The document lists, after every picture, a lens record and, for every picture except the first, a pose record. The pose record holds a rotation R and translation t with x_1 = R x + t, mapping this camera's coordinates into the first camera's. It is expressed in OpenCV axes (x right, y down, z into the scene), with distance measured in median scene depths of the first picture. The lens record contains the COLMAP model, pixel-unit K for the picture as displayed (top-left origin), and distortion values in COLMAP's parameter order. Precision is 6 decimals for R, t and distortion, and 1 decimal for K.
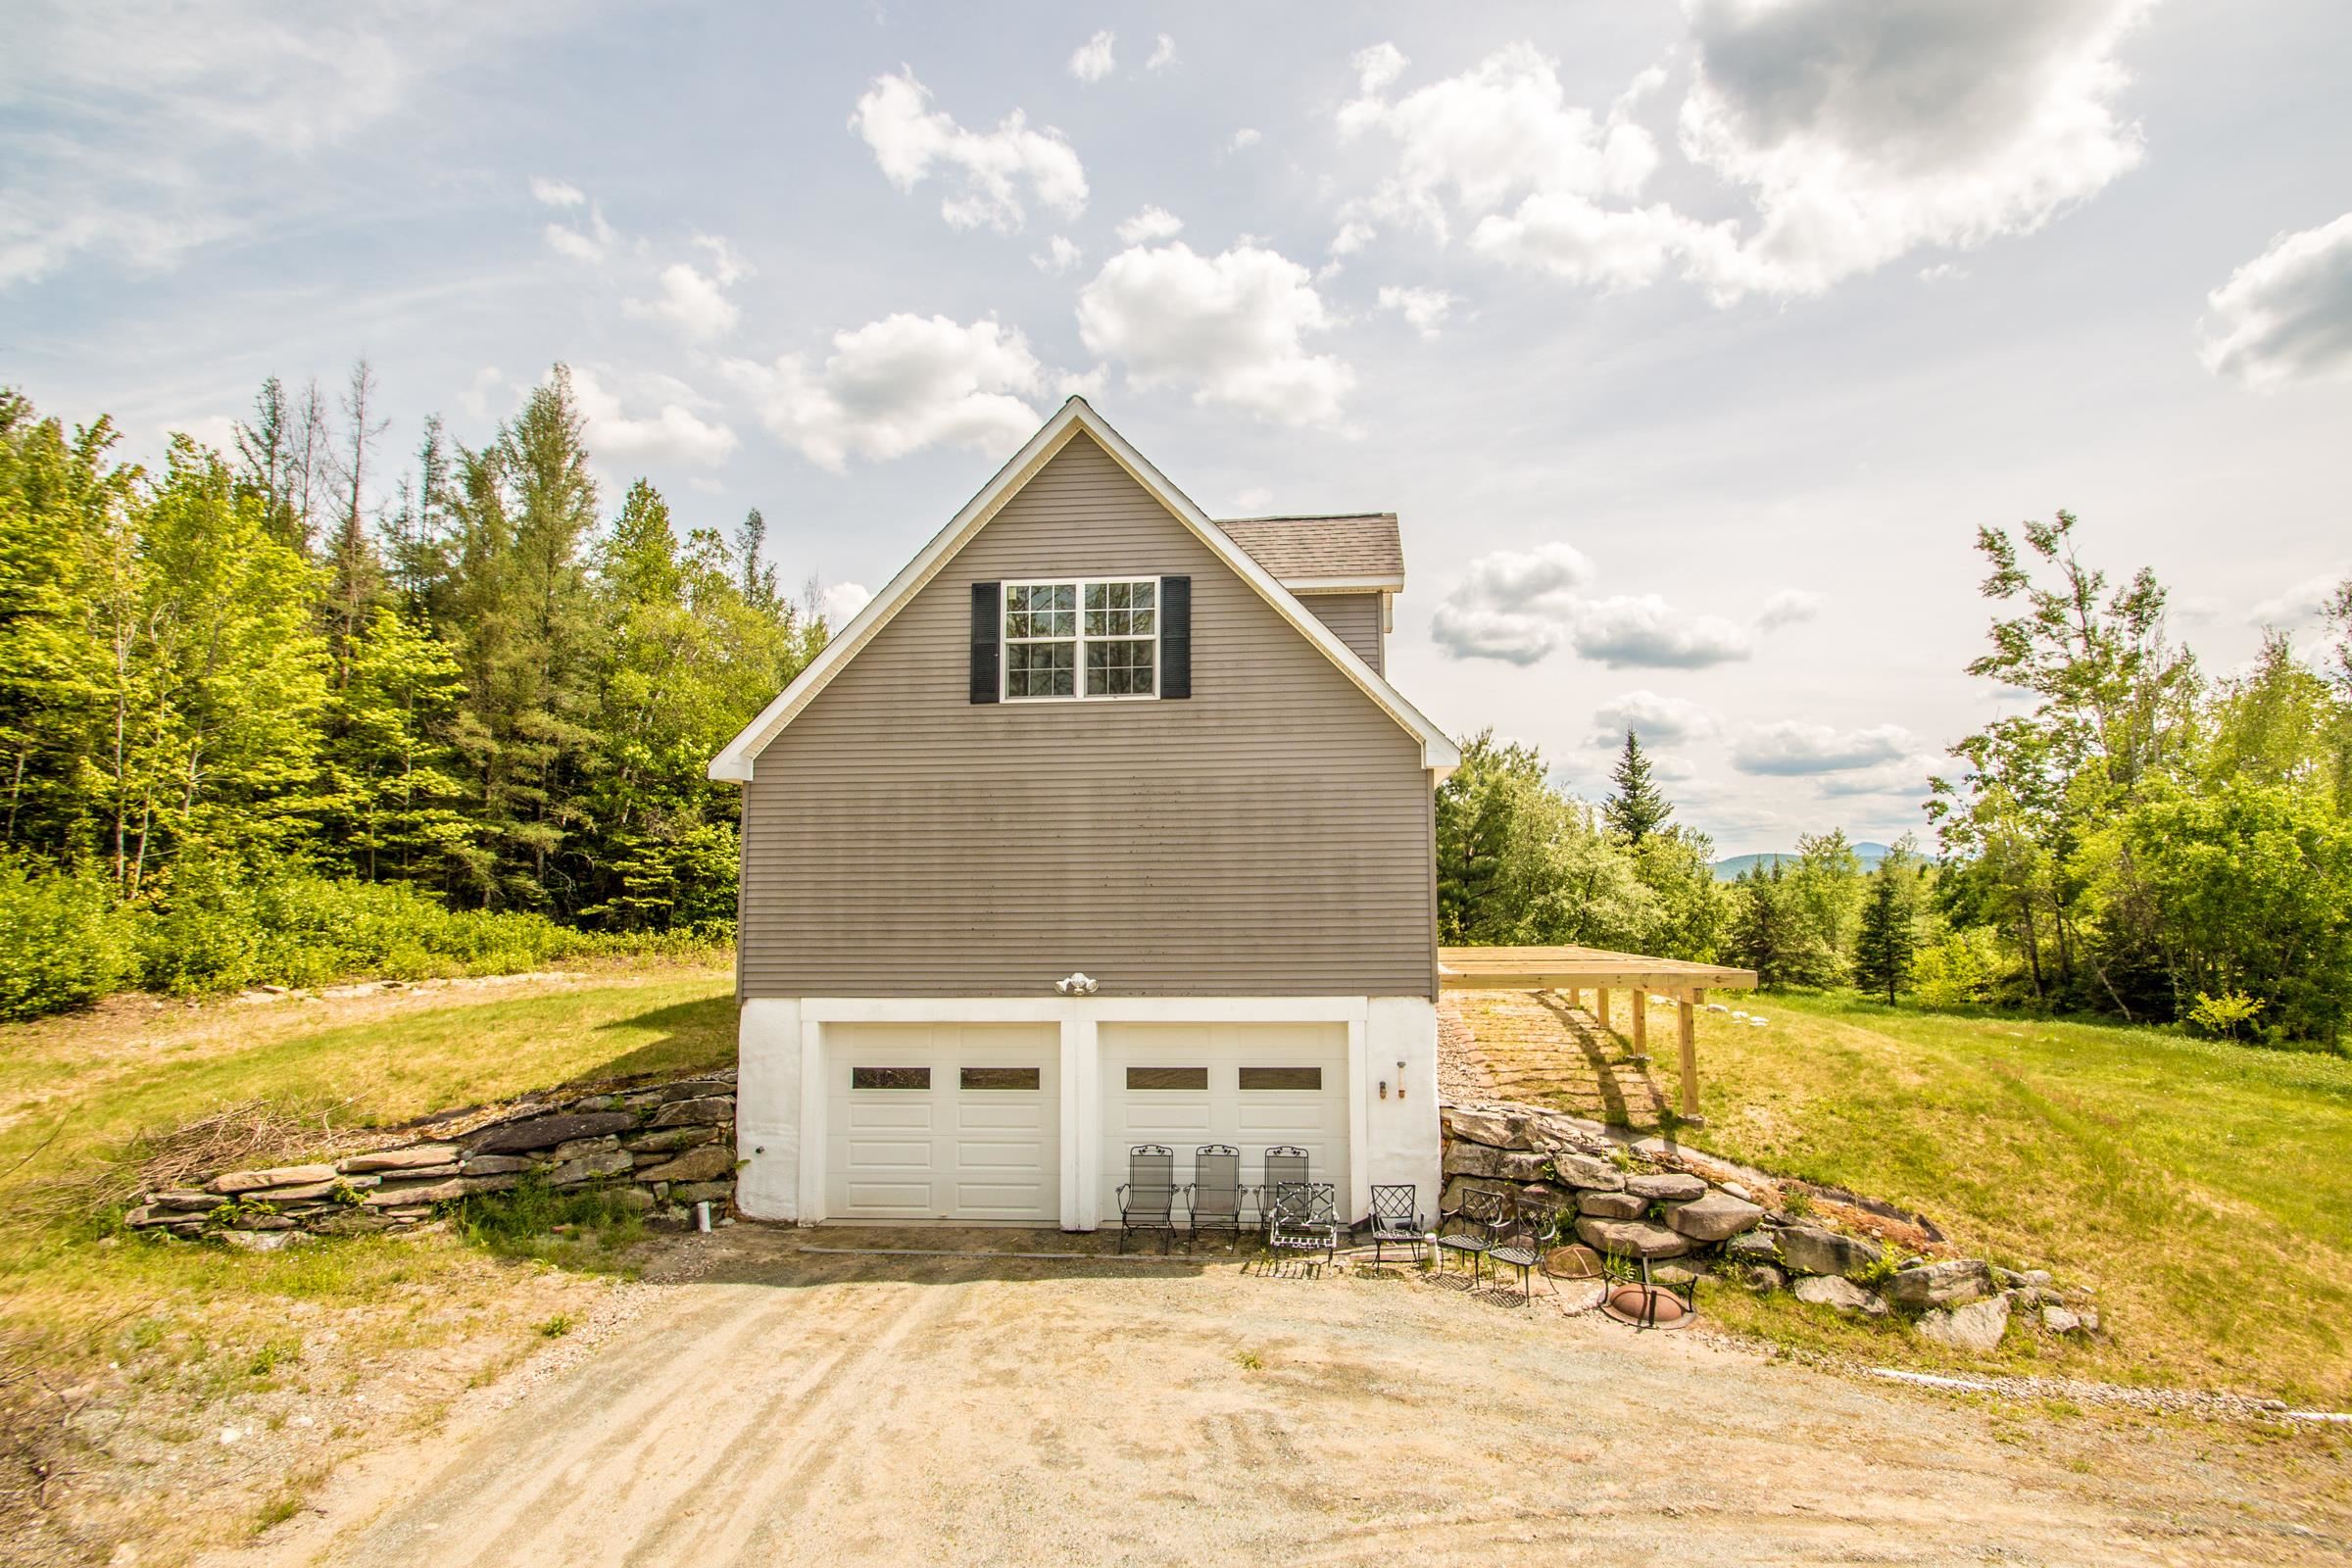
lens RADIAL K [[1111.4, 0, 1184.1], [0, 1111.4, 655.7], [0, 0, 1]] dist [0.027807, -0.024889]
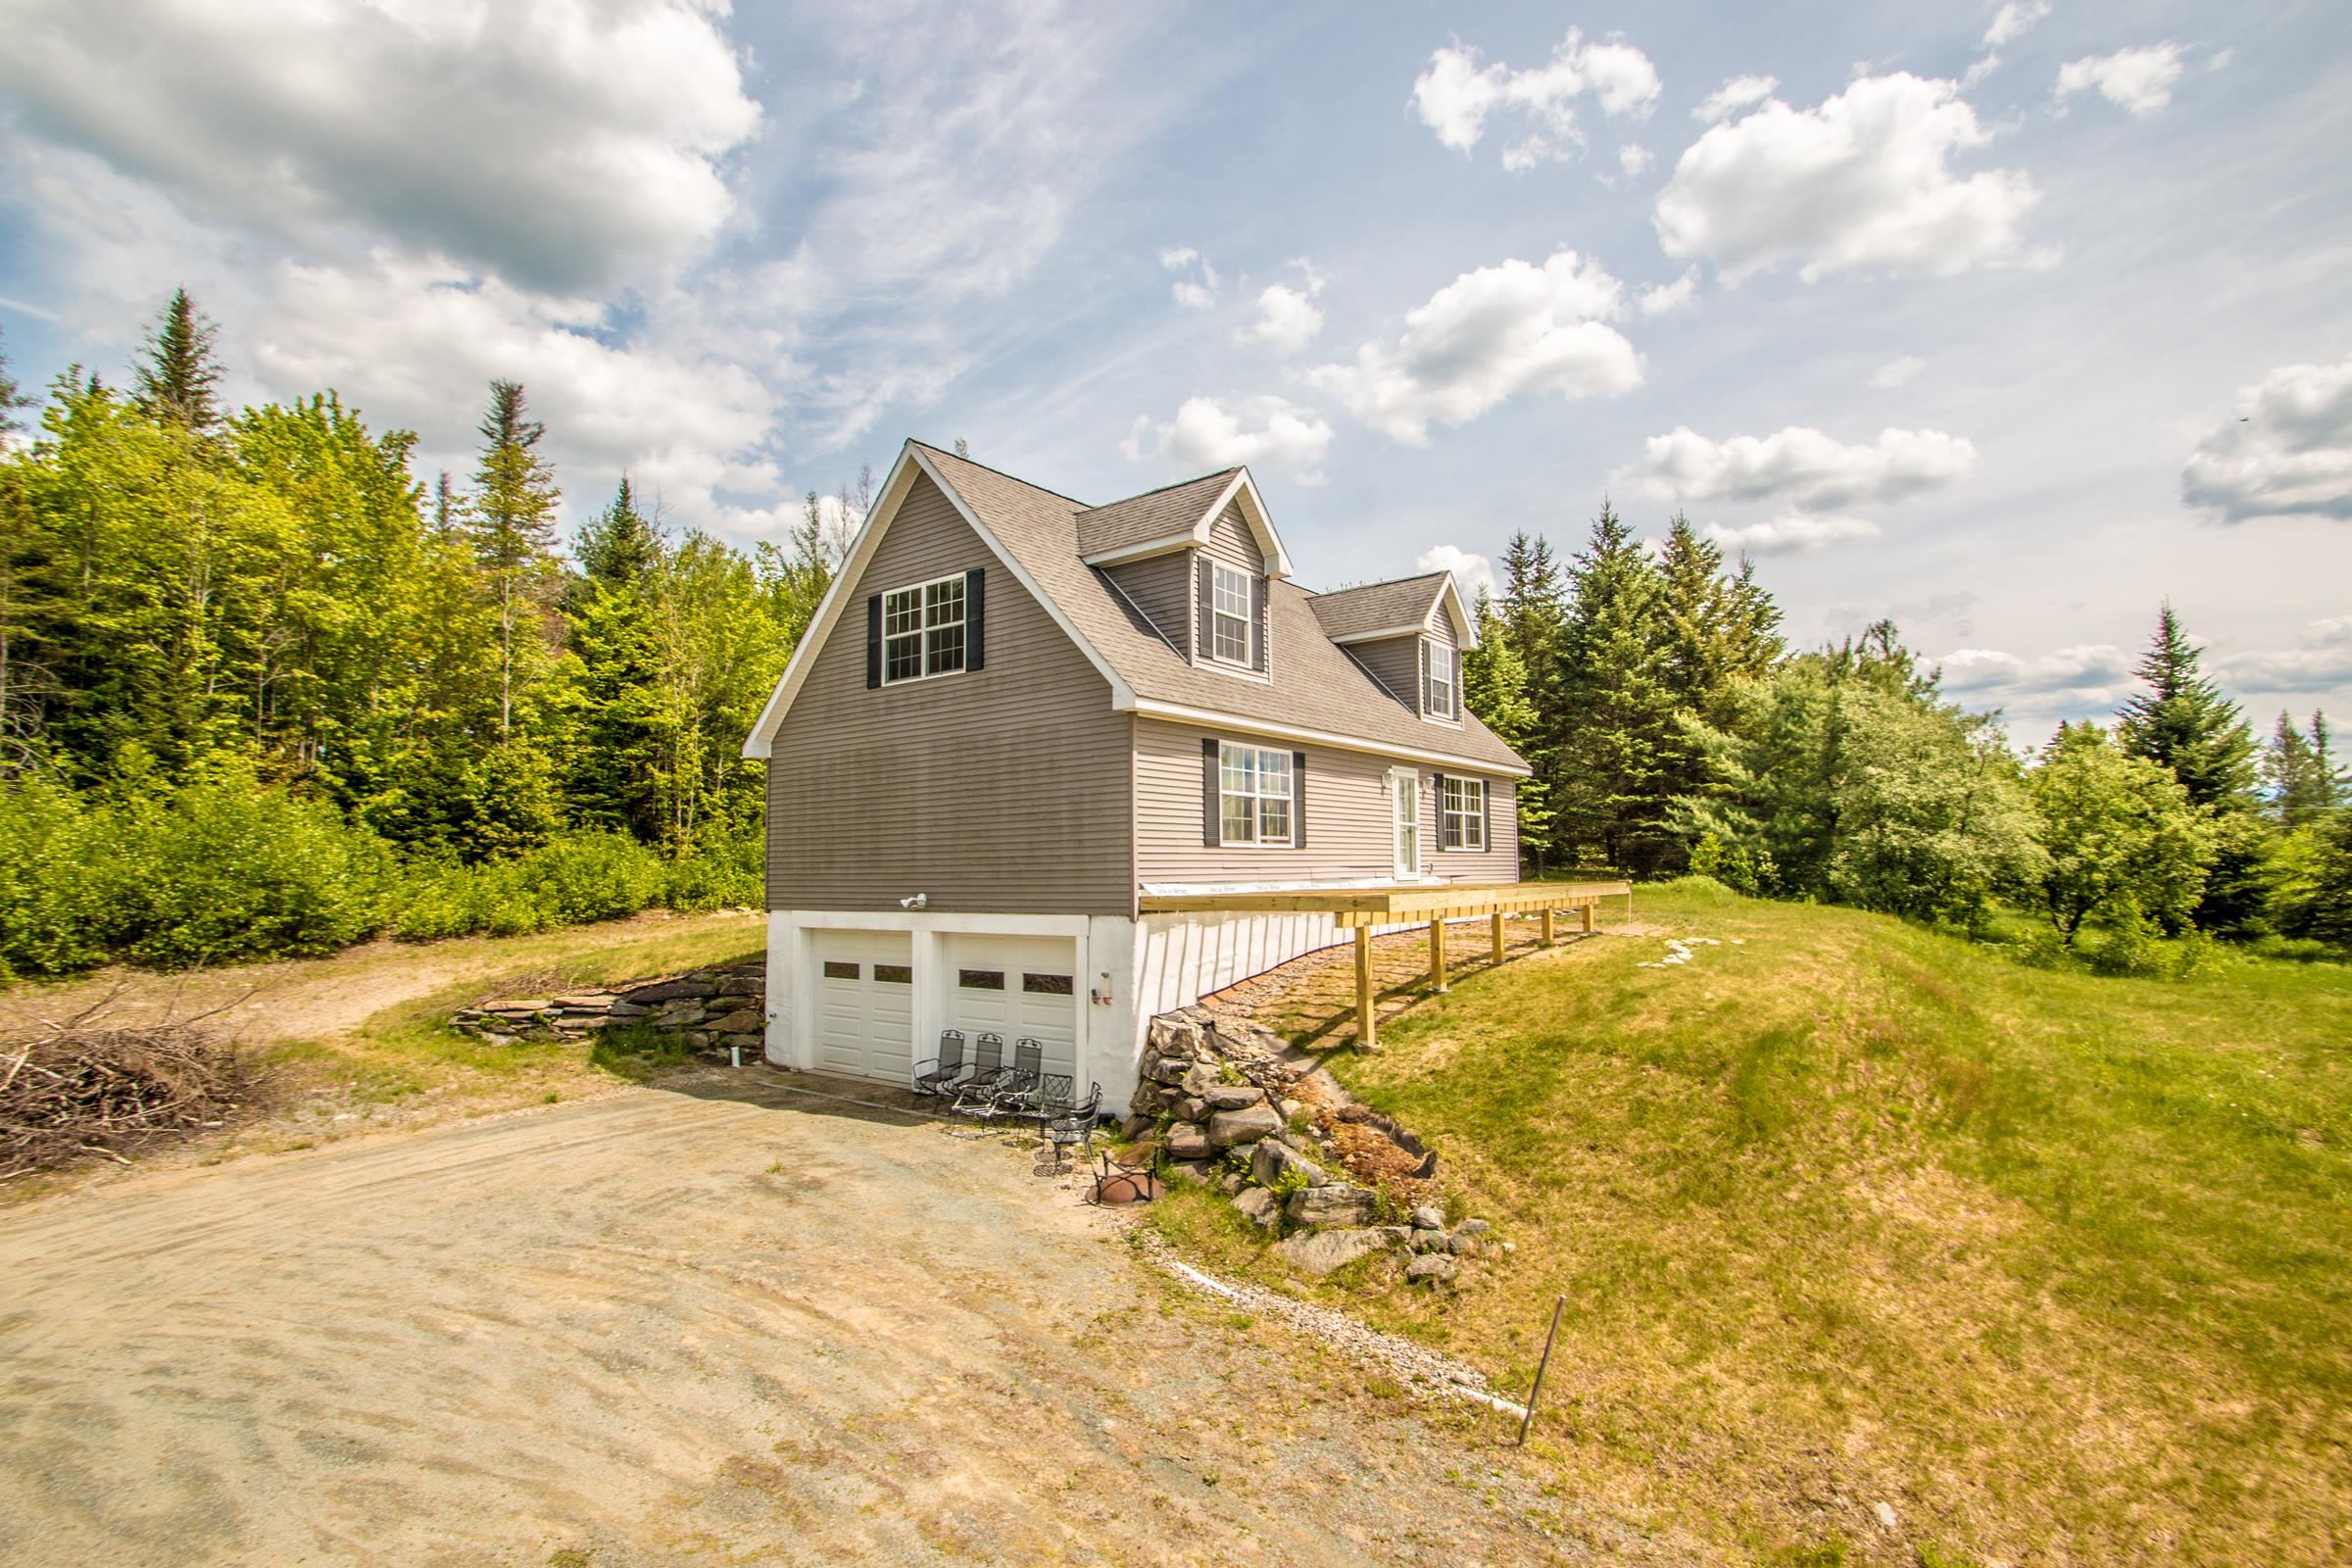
lens RADIAL K [[1096.6, 0, 1180.9], [0, 1096.6, 620.7], [0, 0, 1]] dist [0.024936, -0.022127]
pose [[0.837788, -0.124097, -0.531707, 0.817953], [0.126495, 0.991448, -0.032086, 0.050960], [0.531141, -0.040377, 0.846321, 0.102194]]
